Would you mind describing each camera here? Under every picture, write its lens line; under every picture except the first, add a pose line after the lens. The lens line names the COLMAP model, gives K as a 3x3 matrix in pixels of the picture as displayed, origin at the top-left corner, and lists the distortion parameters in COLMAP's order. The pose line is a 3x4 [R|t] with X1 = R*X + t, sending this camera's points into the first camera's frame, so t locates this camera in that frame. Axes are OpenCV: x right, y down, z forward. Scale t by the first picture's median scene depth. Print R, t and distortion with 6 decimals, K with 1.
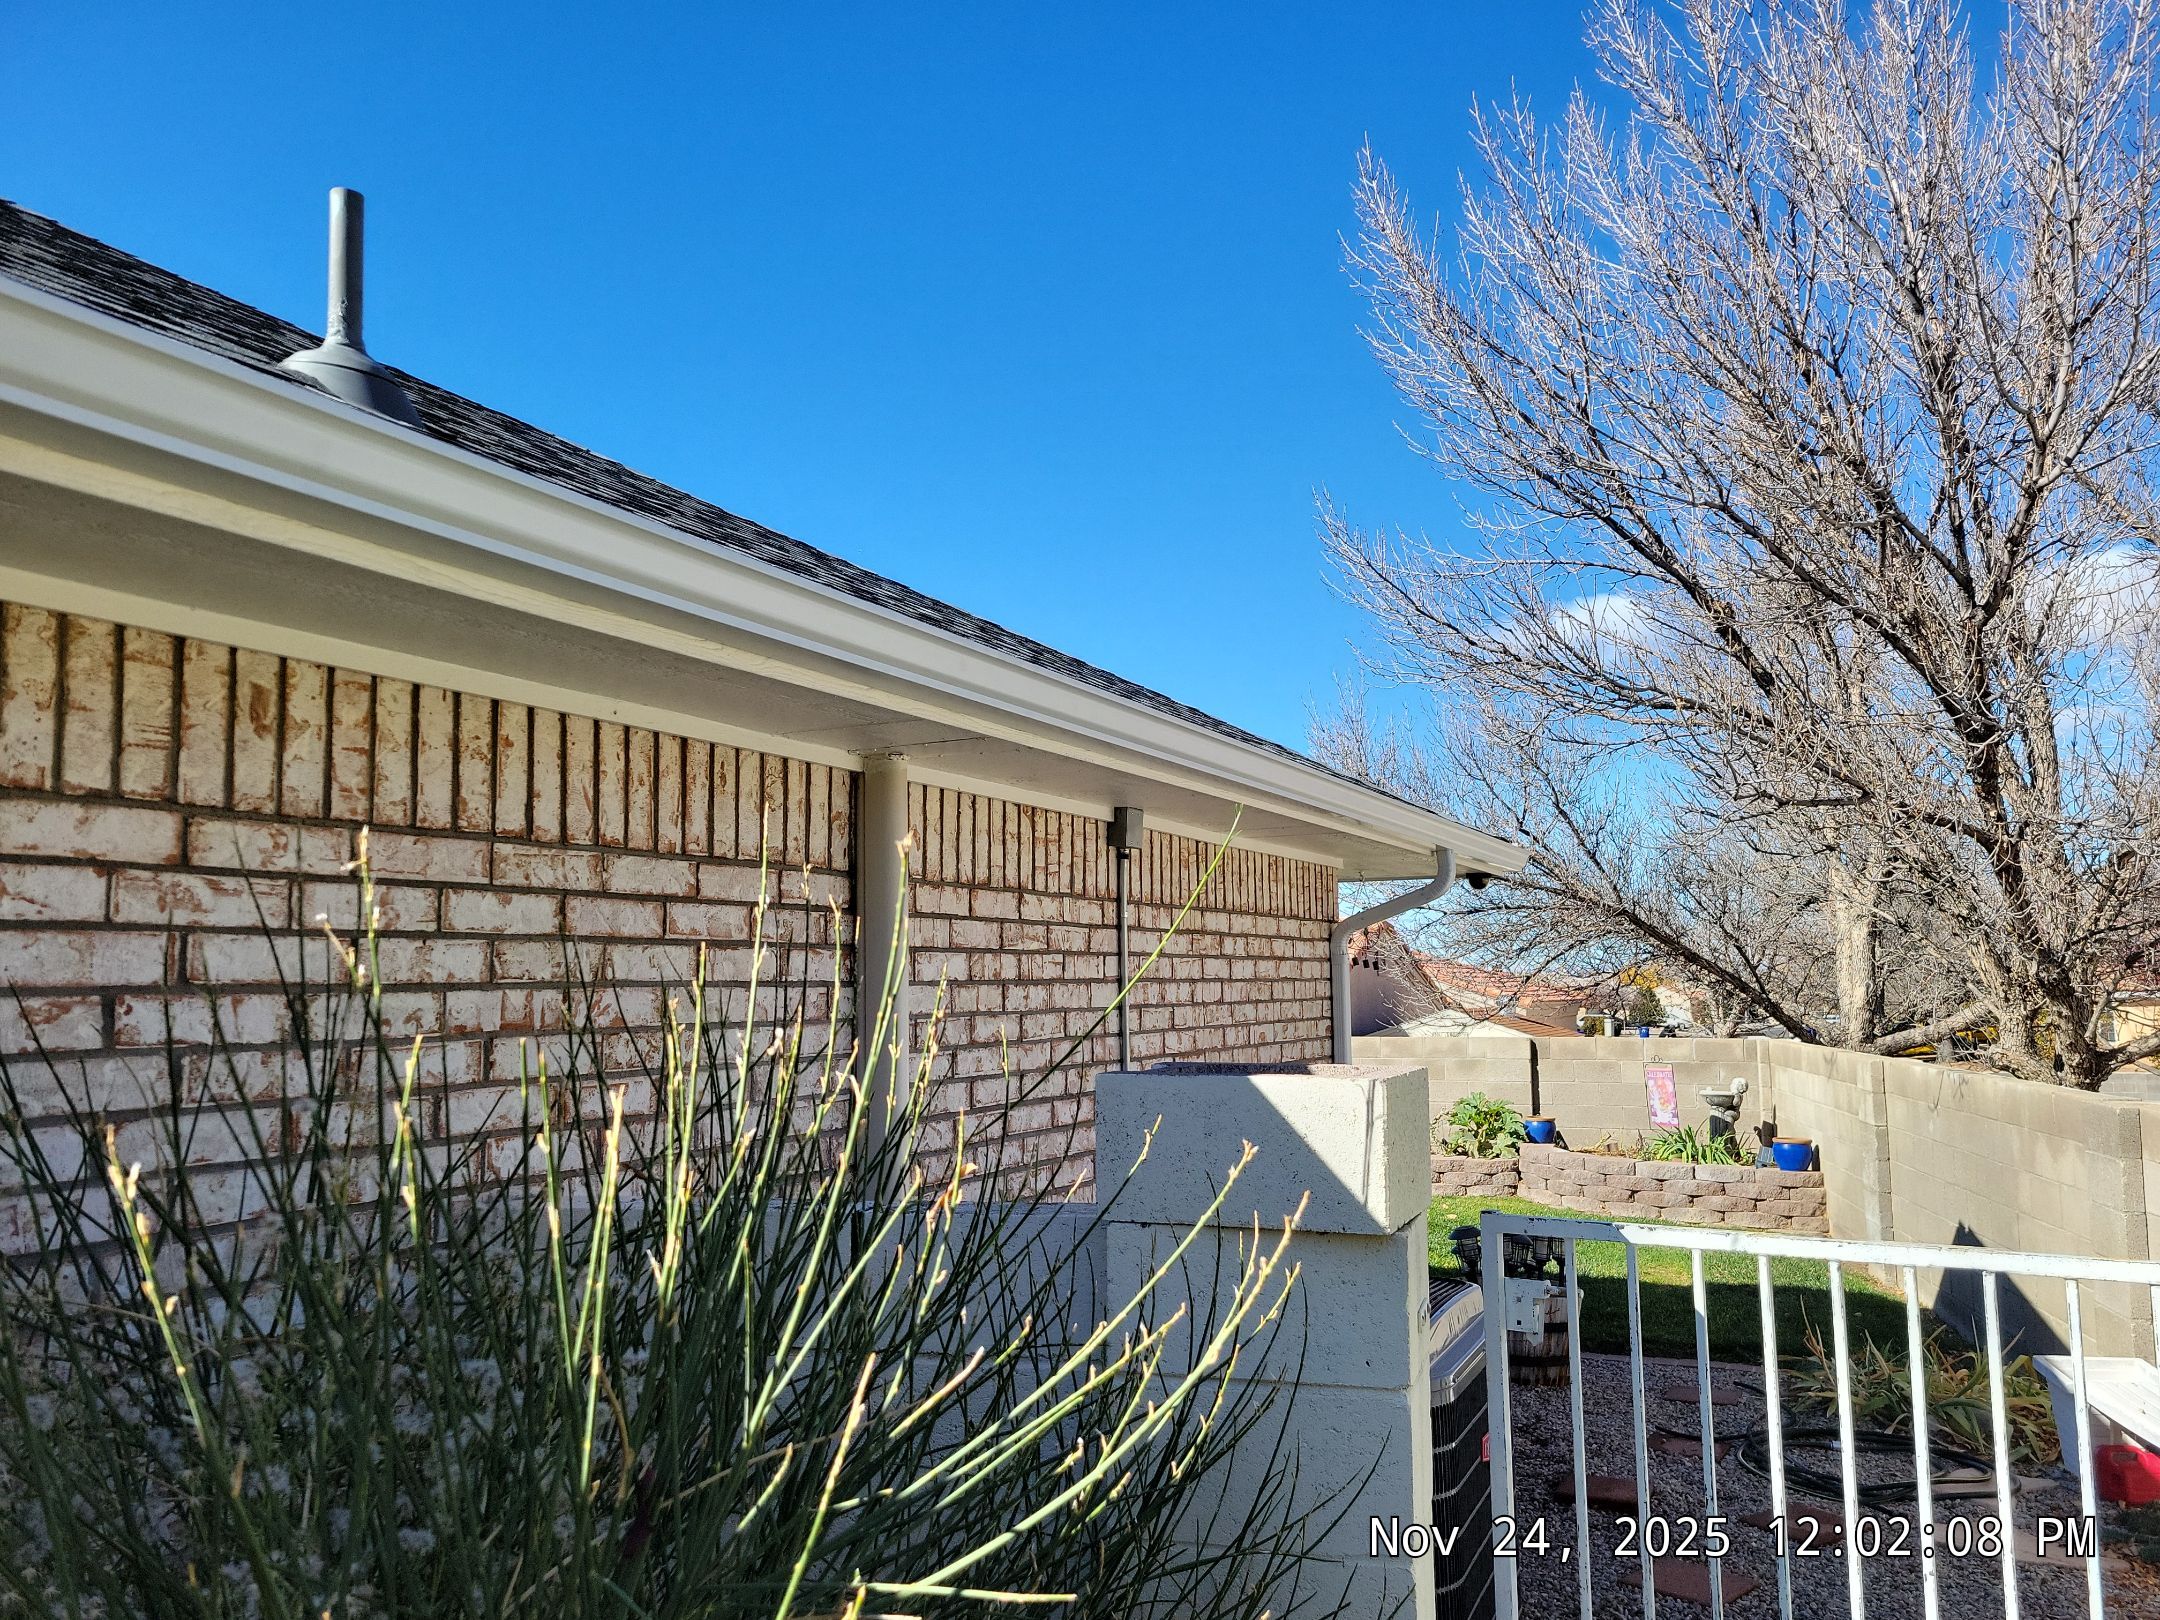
lens RADIAL K [[1637.5, 0, 1084.9], [0, 1637.5, 803.8], [0, 0, 1]] dist [0.058827, -0.022382]
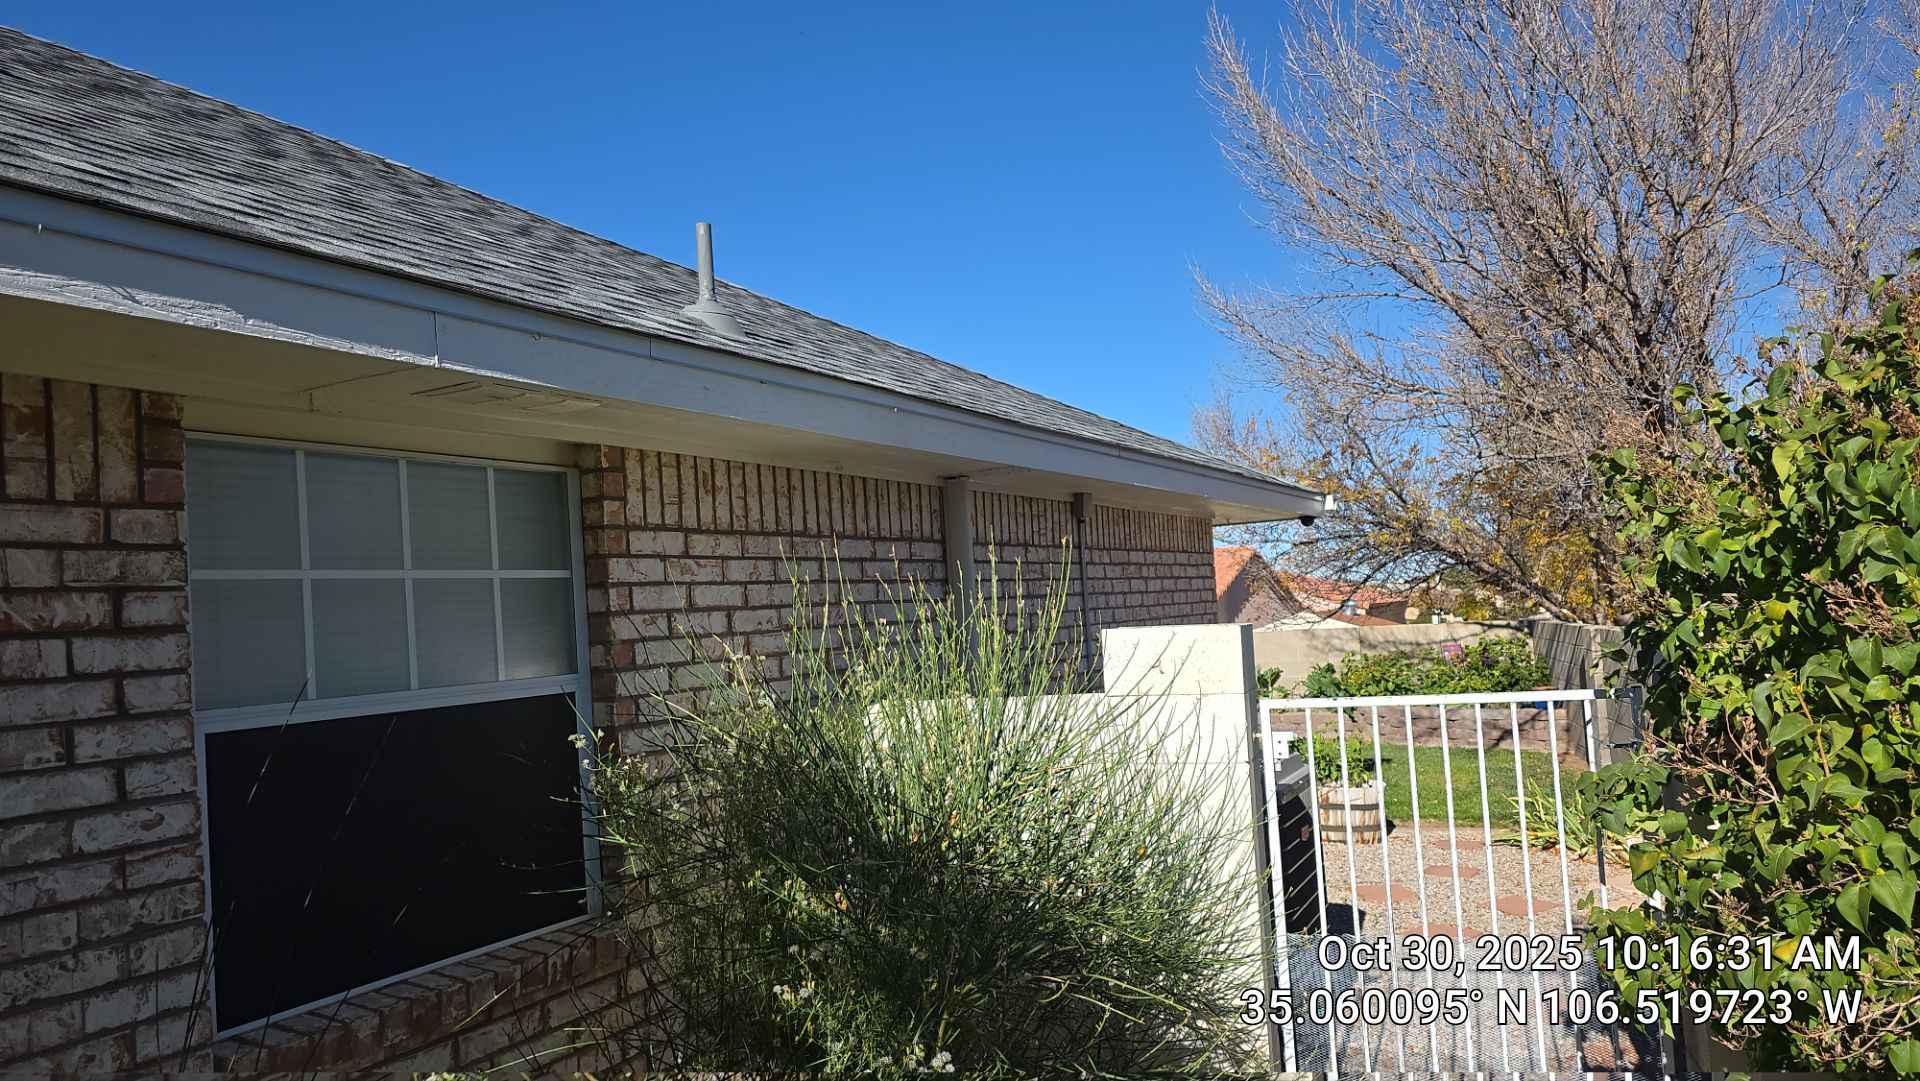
lens RADIAL K [[1337.2, 0, 957.0], [0, 1337.2, 545.0], [0, 0, 1]] dist [0.079079, -0.004284]
pose [[0.997756, -0.051433, -0.042874, -0.079500], [0.053831, 0.996933, 0.056804, -0.050037], [0.039821, -0.058984, 0.997464, -0.661142]]
